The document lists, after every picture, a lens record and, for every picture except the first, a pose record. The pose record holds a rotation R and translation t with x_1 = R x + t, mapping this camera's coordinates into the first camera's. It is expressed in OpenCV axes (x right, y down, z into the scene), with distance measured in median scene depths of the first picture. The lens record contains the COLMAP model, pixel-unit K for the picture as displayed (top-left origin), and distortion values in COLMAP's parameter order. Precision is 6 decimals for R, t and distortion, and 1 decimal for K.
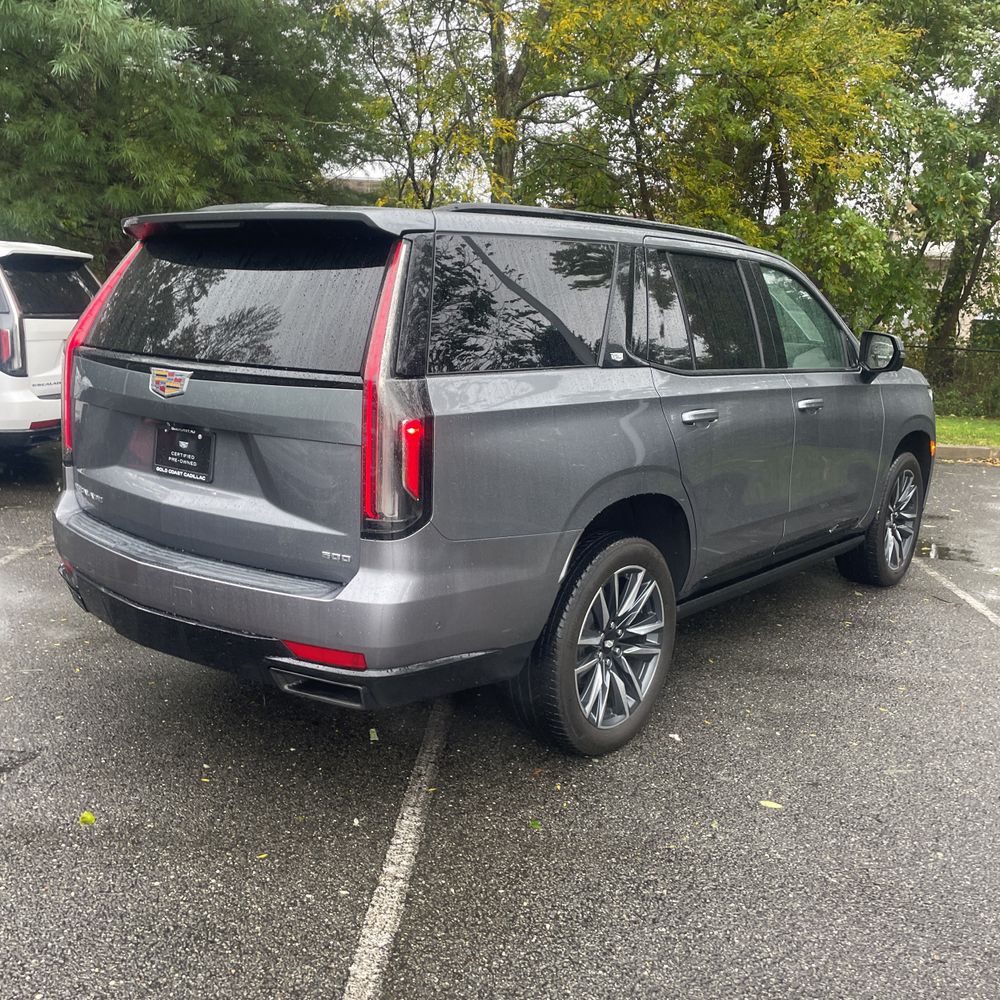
lens RADIAL K [[1029.7, 0, 504.7], [0, 1029.7, 503.9], [0, 0, 1]] dist [0.046138, 0.000000]
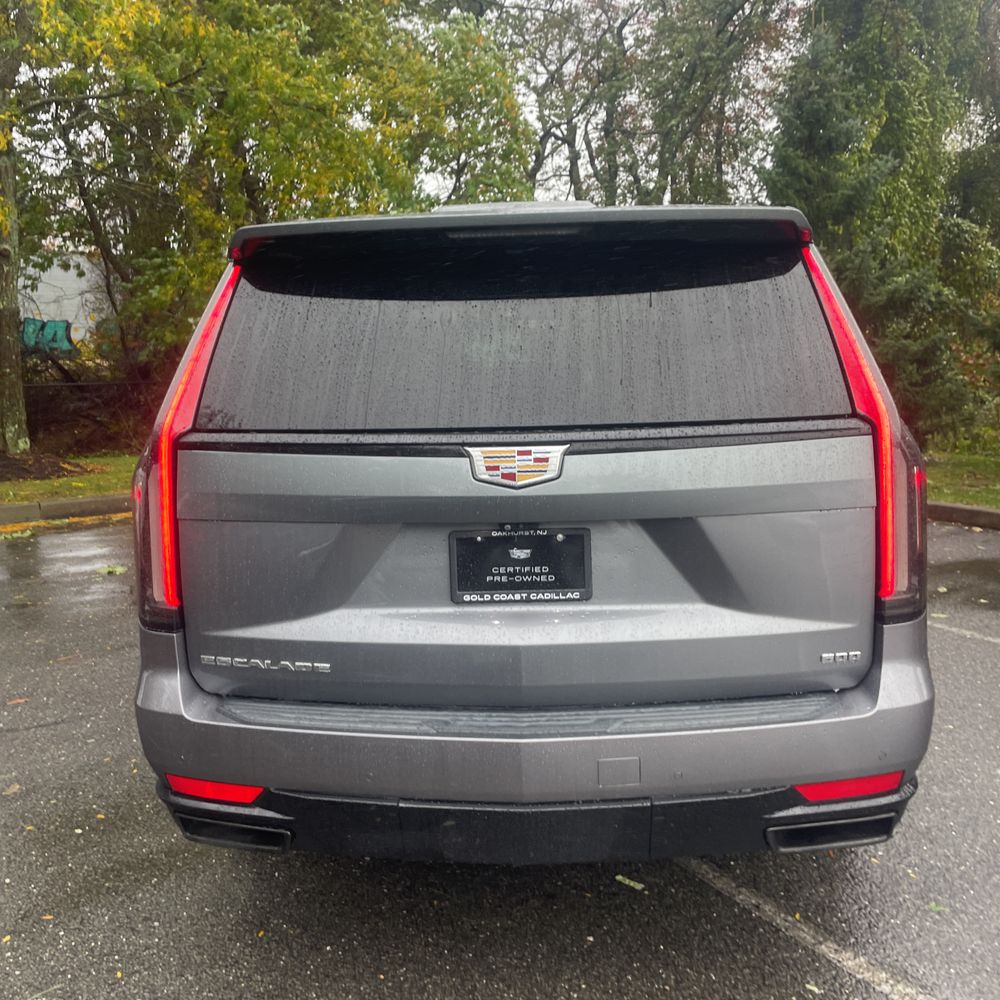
lens RADIAL K [[1029.7, 0, 500.6], [0, 1029.7, 494.7], [0, 0, 1]] dist [0.046138, 0.000000]
pose [[0.803264, -0.149926, 0.576445, -0.711220], [0.172344, 0.984907, 0.016003, -0.109532], [-0.570144, 0.086492, 0.816979, 0.452940]]
